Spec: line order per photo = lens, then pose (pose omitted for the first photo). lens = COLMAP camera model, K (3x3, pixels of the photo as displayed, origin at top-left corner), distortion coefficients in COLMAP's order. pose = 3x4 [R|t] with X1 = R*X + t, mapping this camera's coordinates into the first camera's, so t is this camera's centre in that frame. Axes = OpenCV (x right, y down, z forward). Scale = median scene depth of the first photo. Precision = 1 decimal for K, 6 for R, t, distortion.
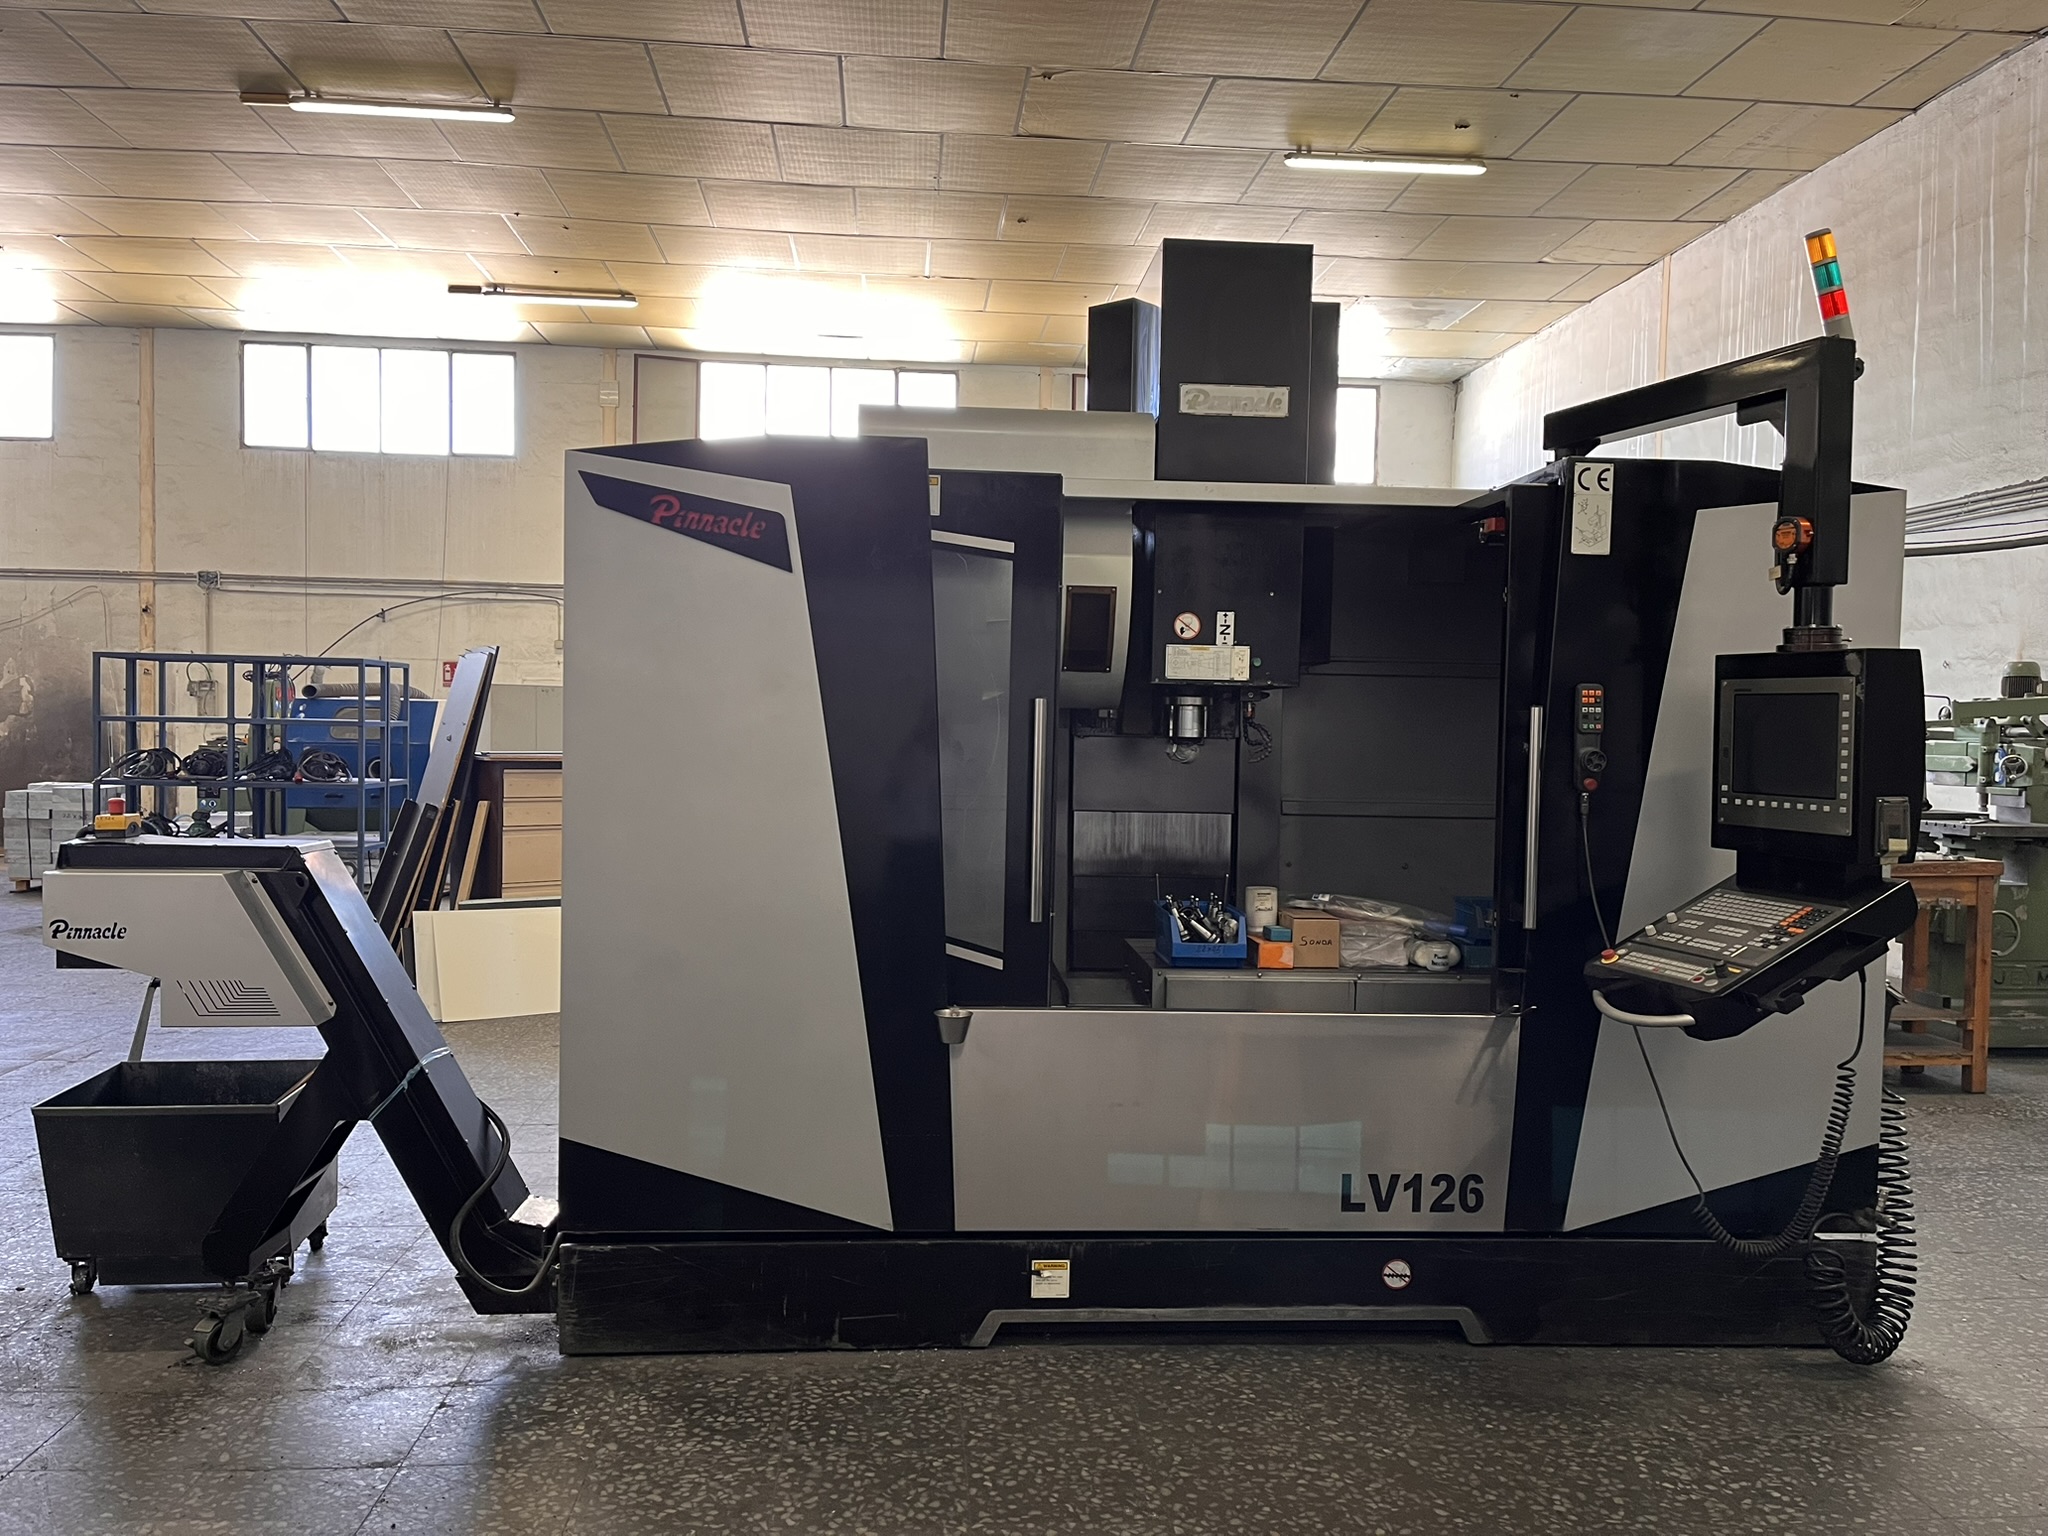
lens RADIAL K [[1574.3, 0, 1024.0], [0, 1574.3, 768.0], [0, 0, 1]] dist [0.031723, 0.001521]
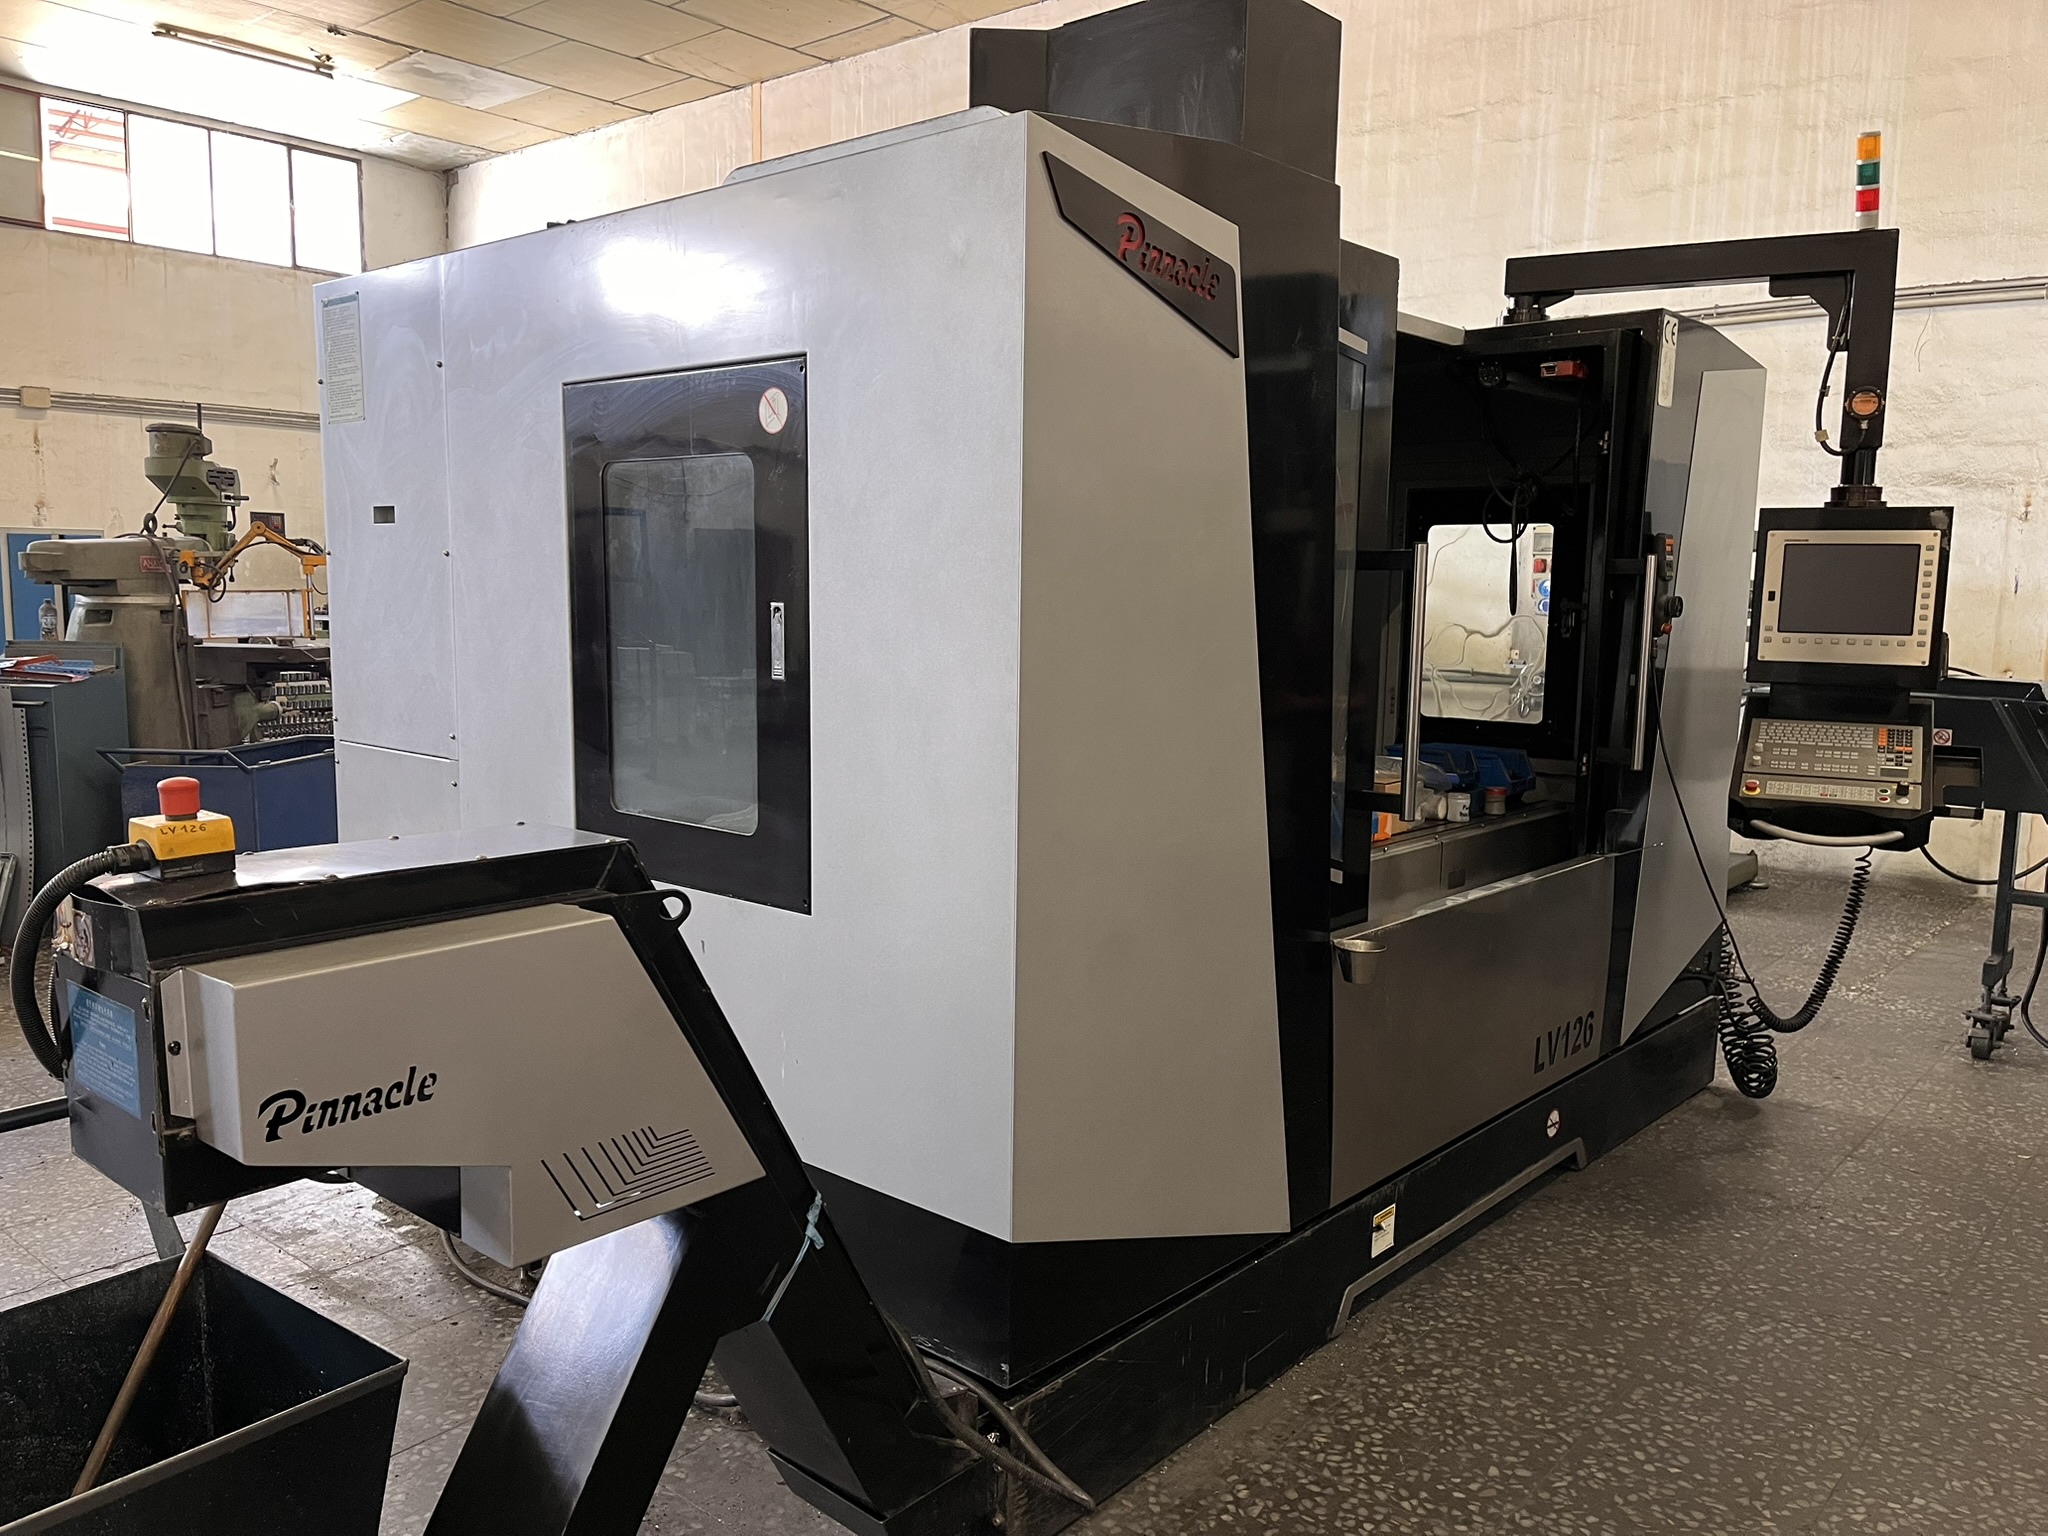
lens RADIAL K [[1568.7, 0, 1024.0], [0, 1568.7, 768.0], [0, 0, 1]] dist [0.047642, 0.003726]
pose [[0.707067, -0.094154, 0.700850, -0.696734], [0.020805, 0.993437, 0.112471, -0.025454], [-0.706840, -0.064943, 0.704386, 0.551398]]
